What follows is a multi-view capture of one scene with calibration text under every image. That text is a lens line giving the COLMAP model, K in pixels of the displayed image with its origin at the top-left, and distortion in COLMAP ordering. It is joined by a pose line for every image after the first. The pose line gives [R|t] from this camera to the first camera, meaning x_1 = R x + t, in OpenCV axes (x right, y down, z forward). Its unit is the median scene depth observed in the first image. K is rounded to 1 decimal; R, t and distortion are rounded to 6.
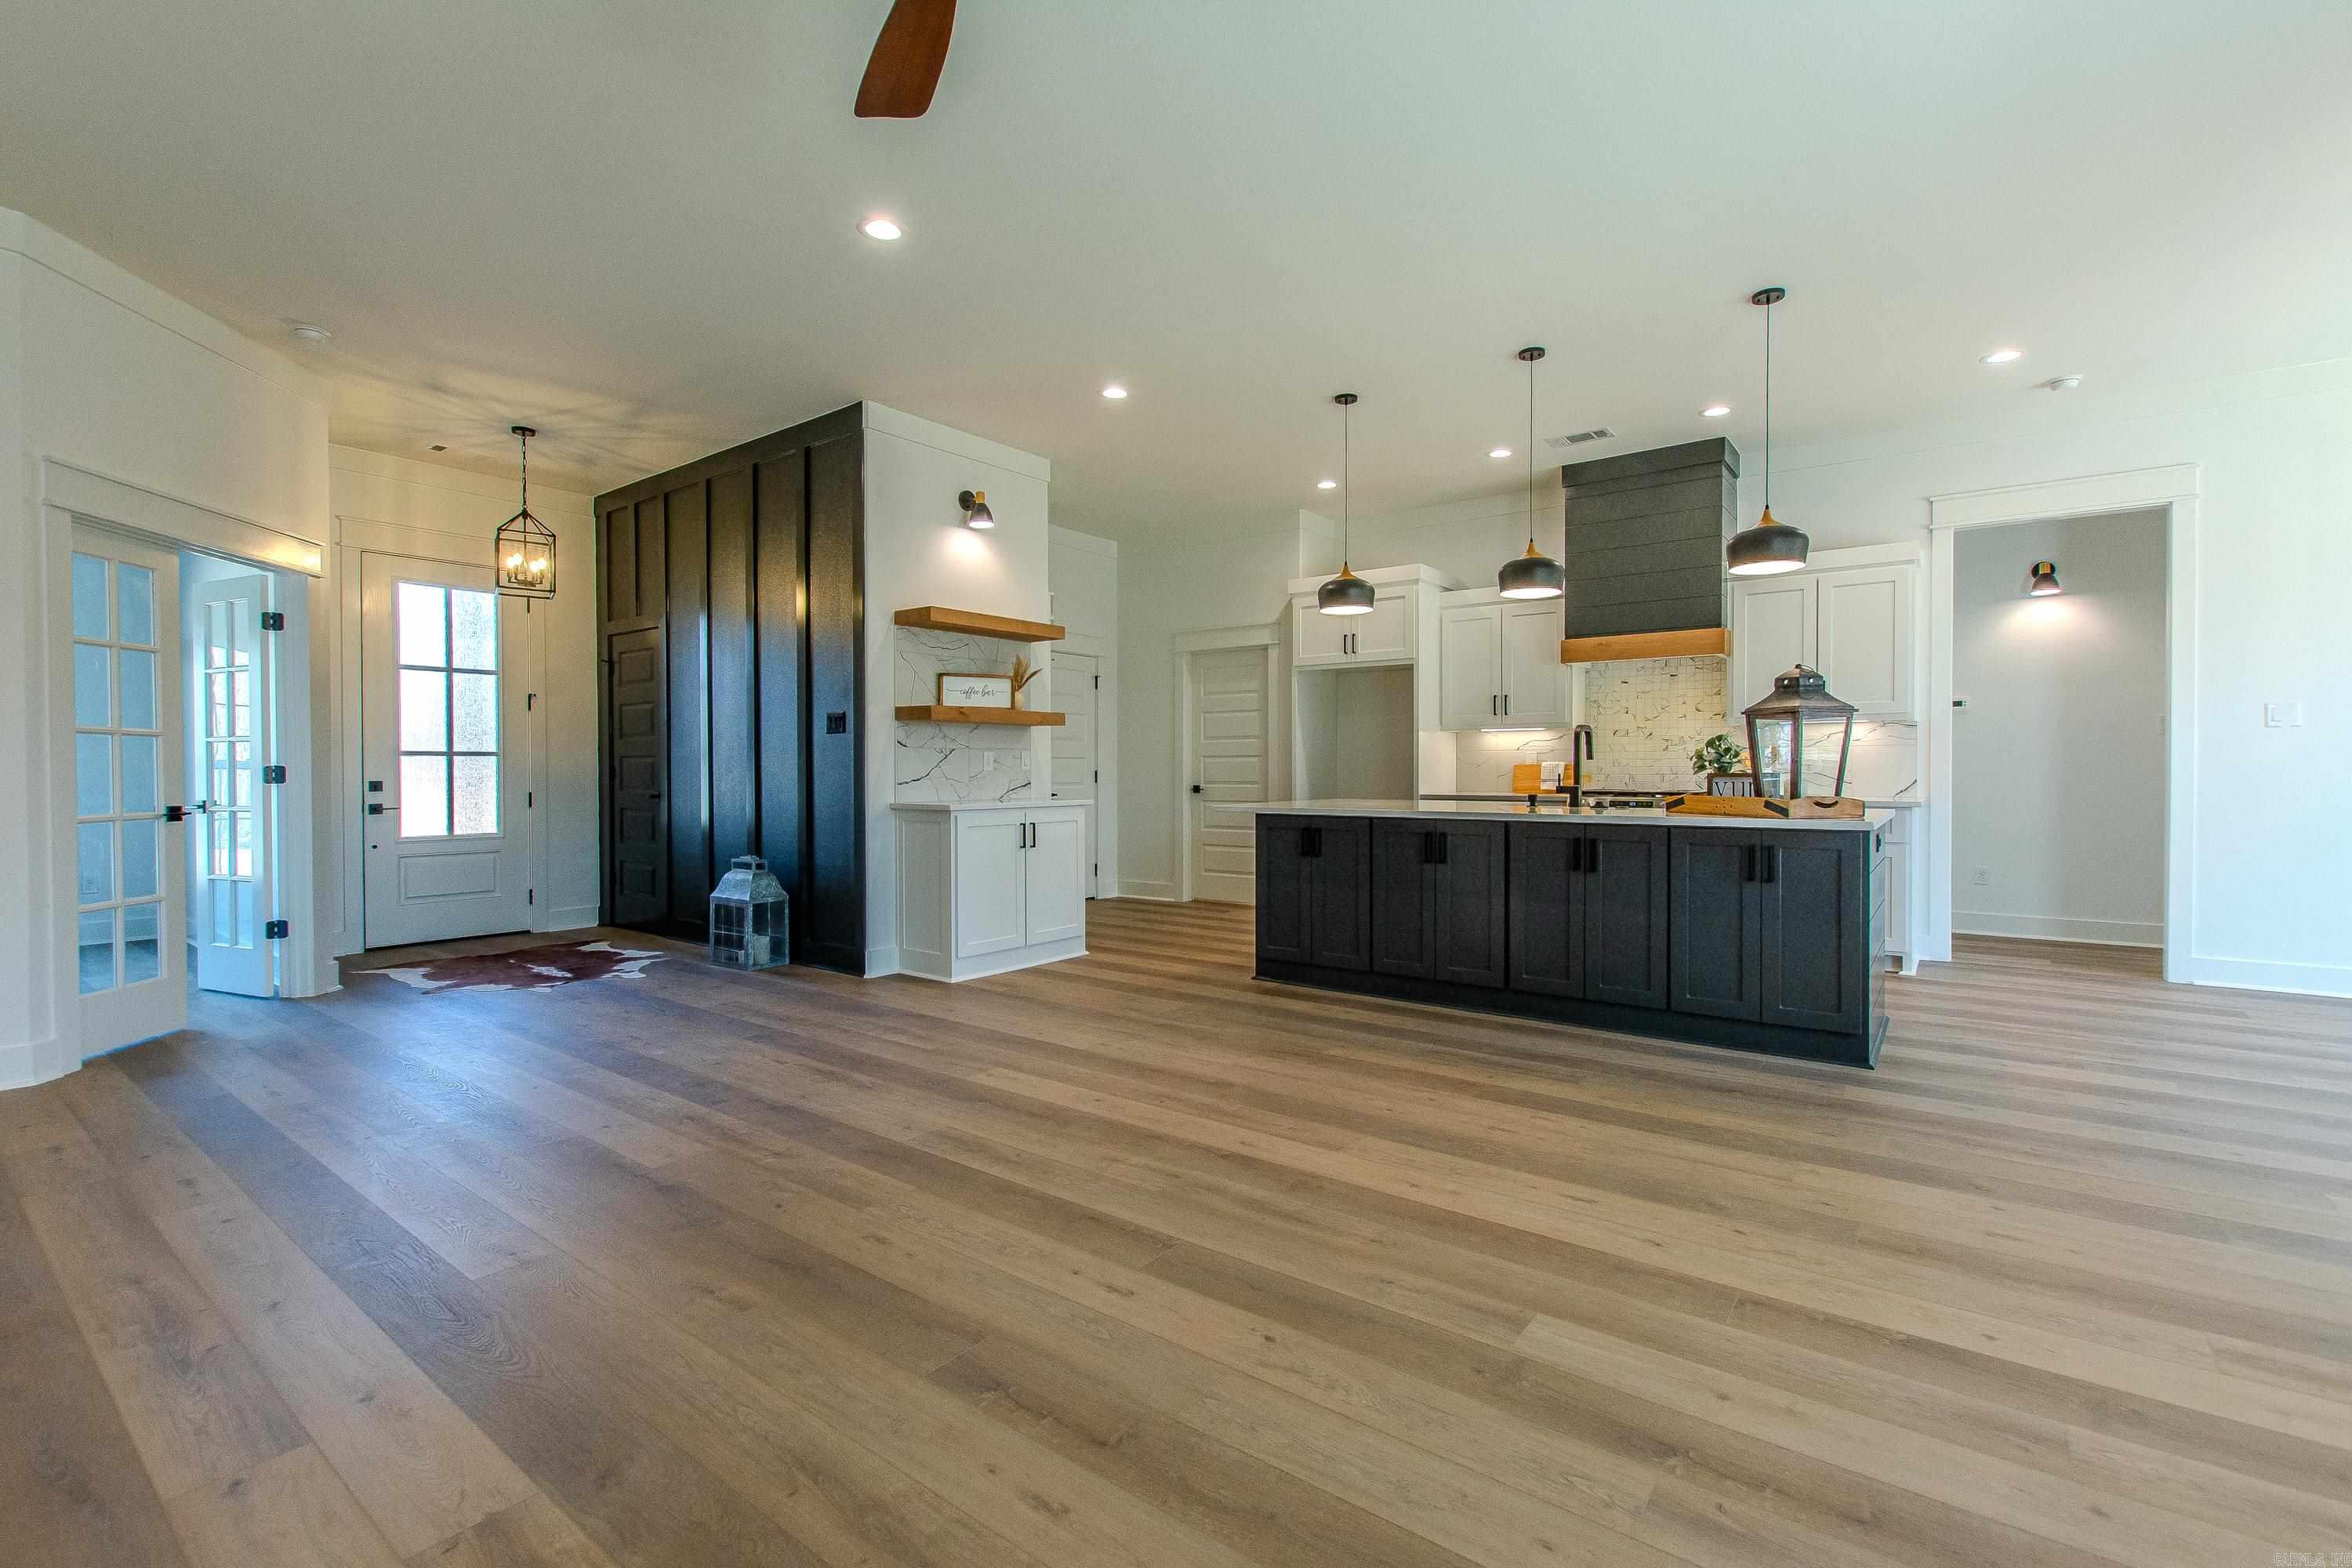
lens RADIAL K [[1031.8, 0, 1186.8], [0, 1031.8, 778.9], [0, 0, 1]] dist [0.002121, -0.000838]
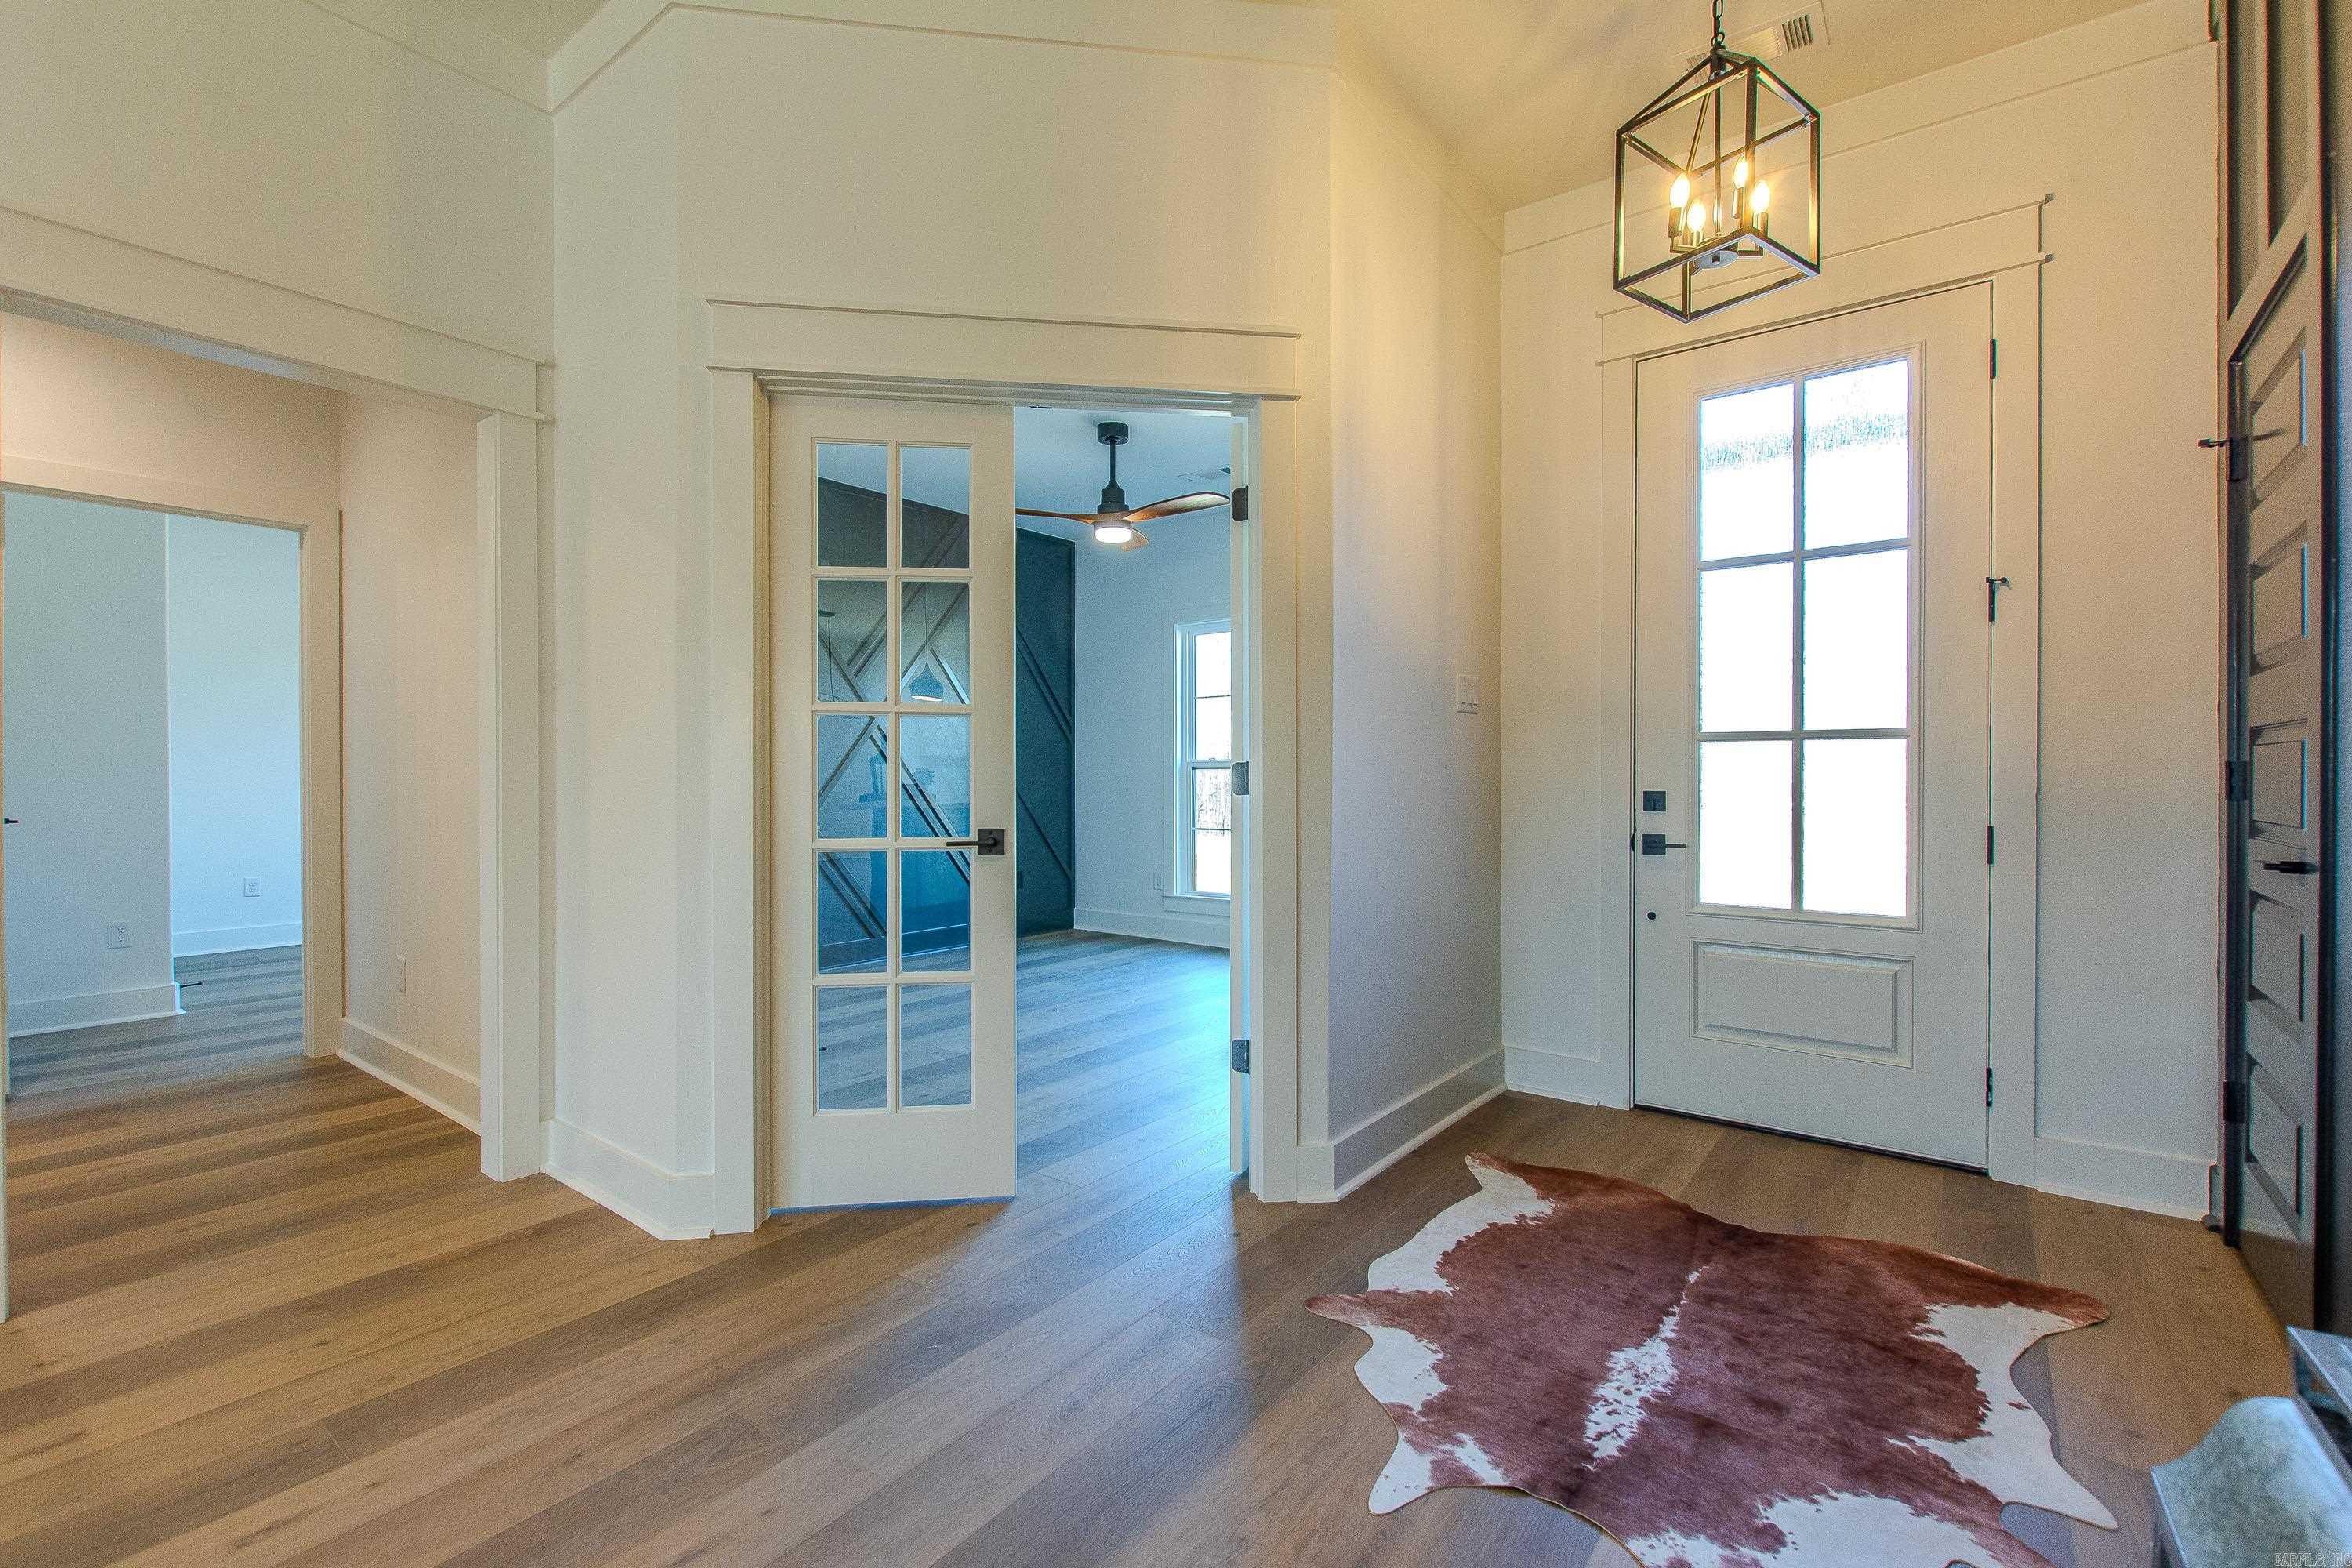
lens RADIAL K [[1031.8, 0, 1186.8], [0, 1031.8, 778.9], [0, 0, 1]] dist [0.002121, -0.000838]
pose [[-0.007568, 0.009381, -0.999927, -0.275973], [-0.009785, 0.999907, 0.009455, -0.007293], [0.999923, 0.009856, -0.007475, 0.818792]]
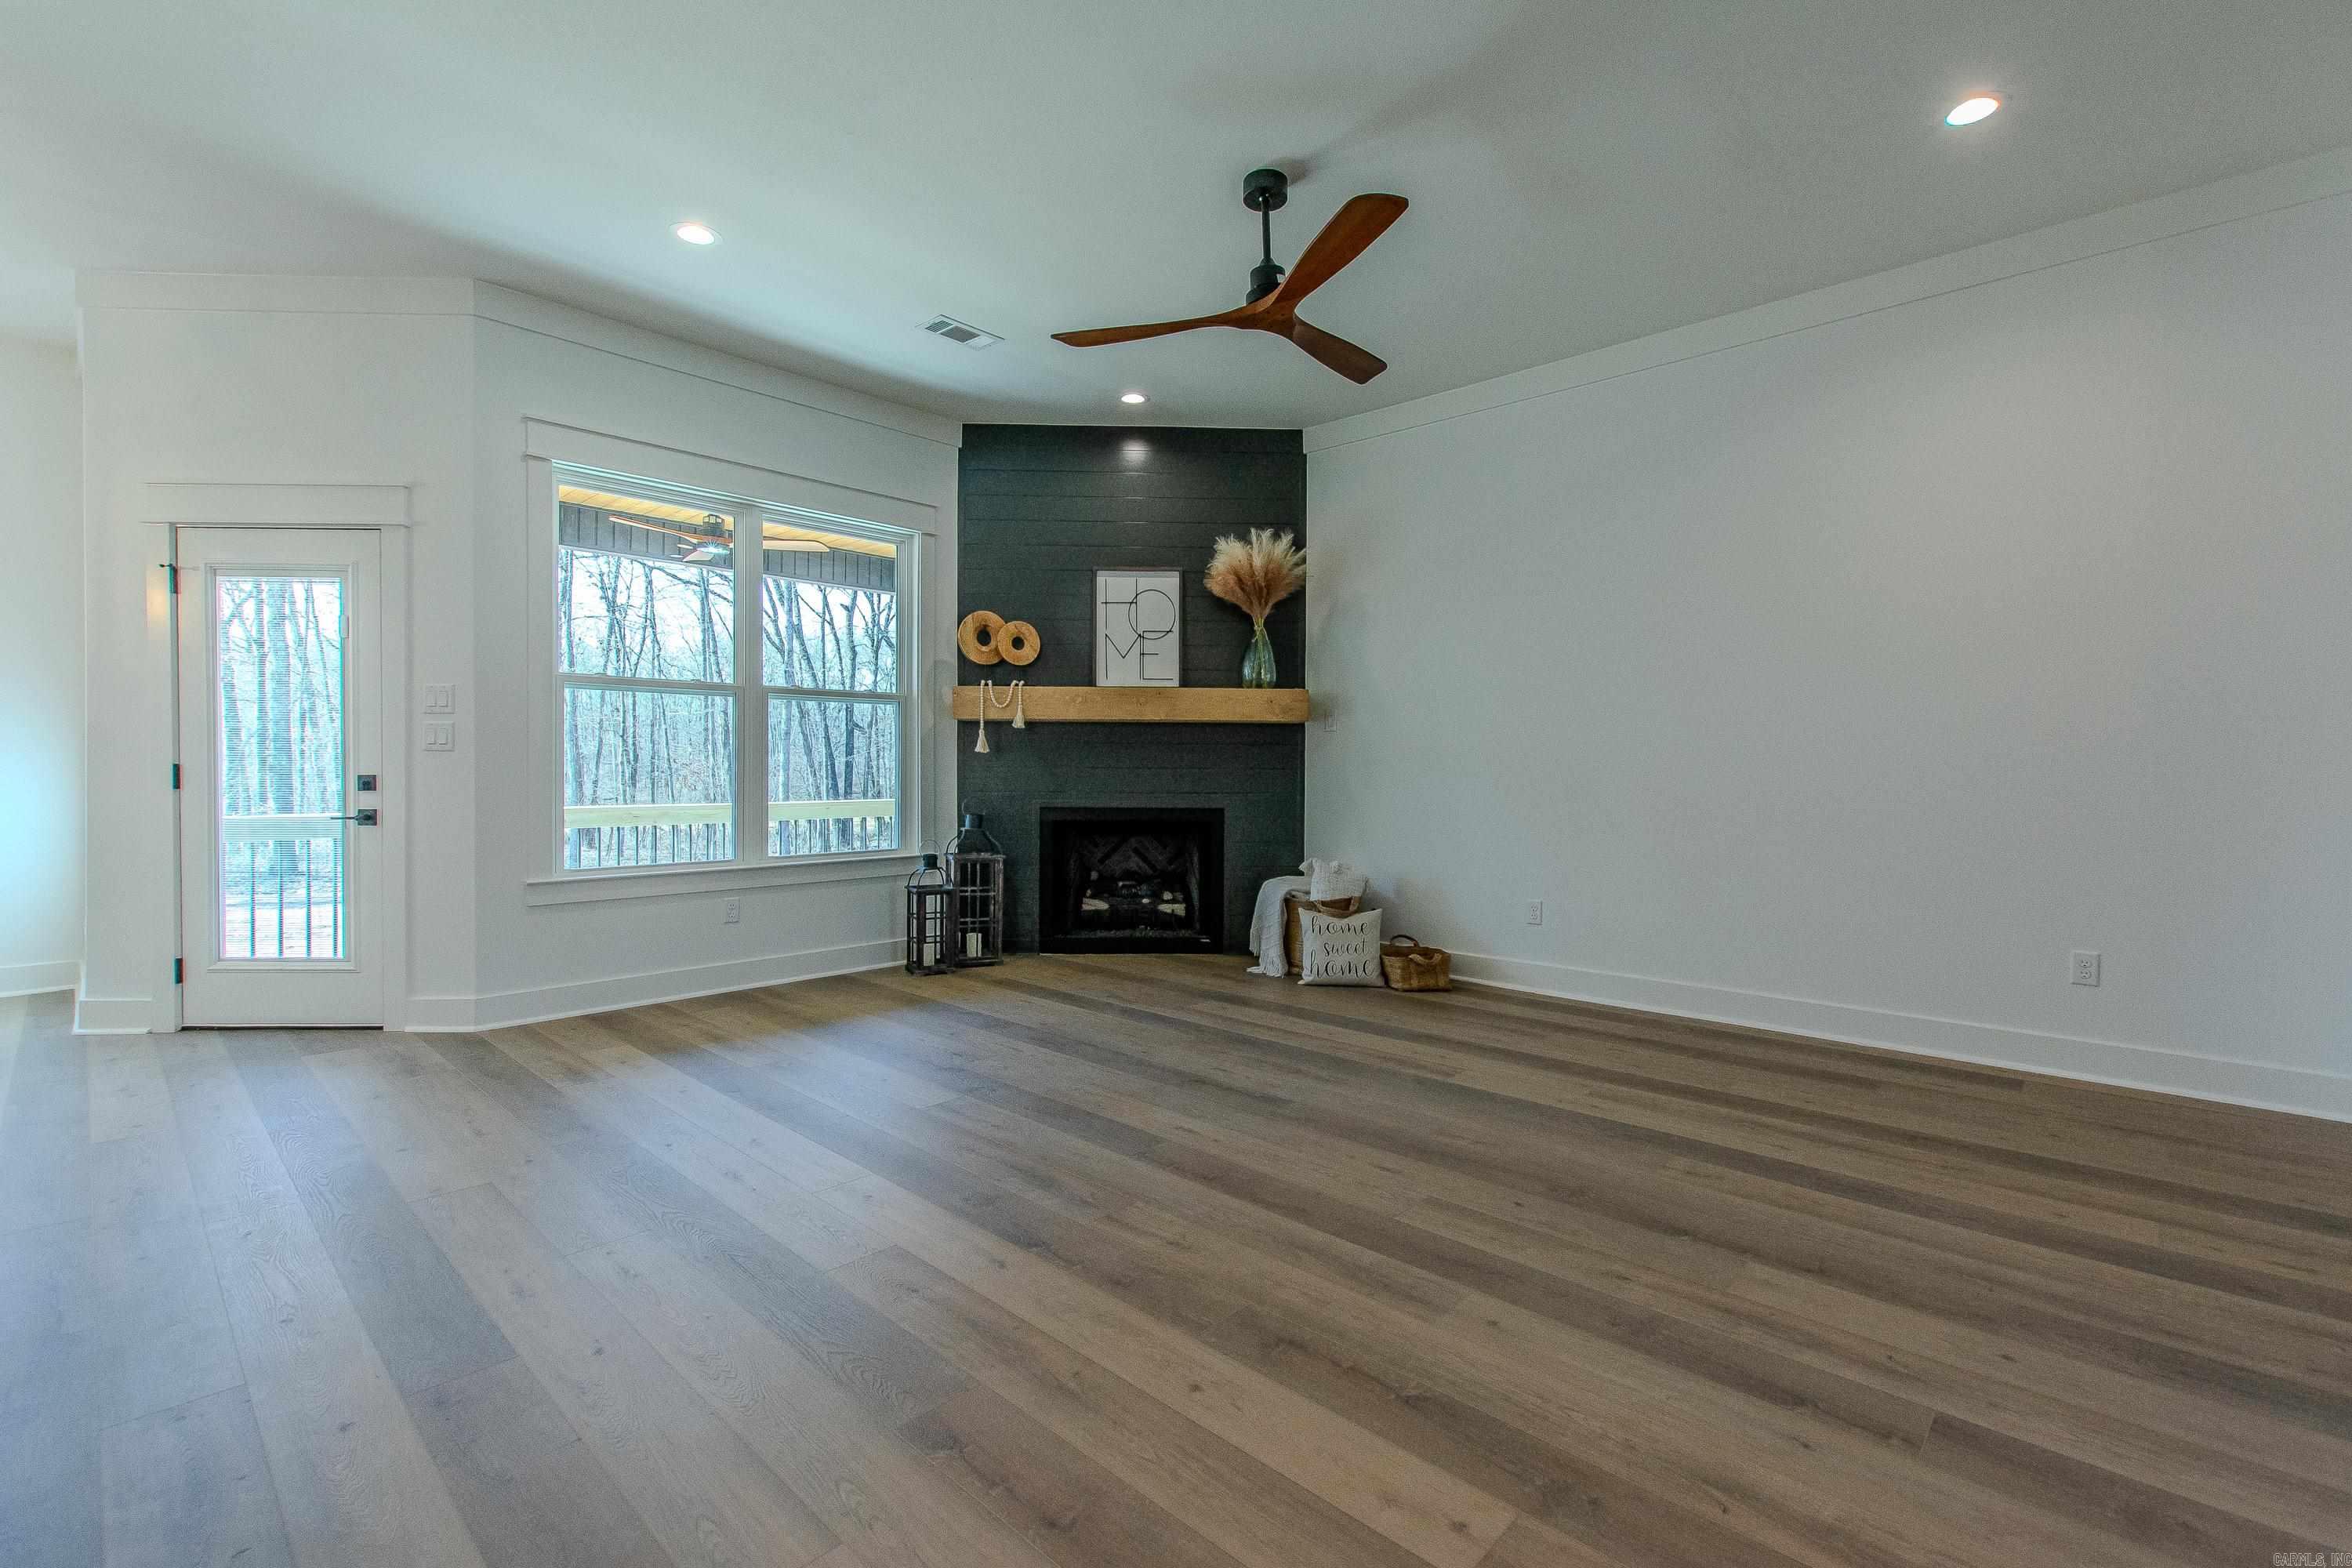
lens RADIAL K [[1031.8, 0, 1186.8], [0, 1031.8, 778.9], [0, 0, 1]] dist [0.002121, -0.000838]
pose [[-0.994712, -0.004651, 0.102596, -0.078164], [-0.002259, 0.999723, 0.023420, -0.007845], [-0.102677, 0.023064, -0.994447, 0.882697]]
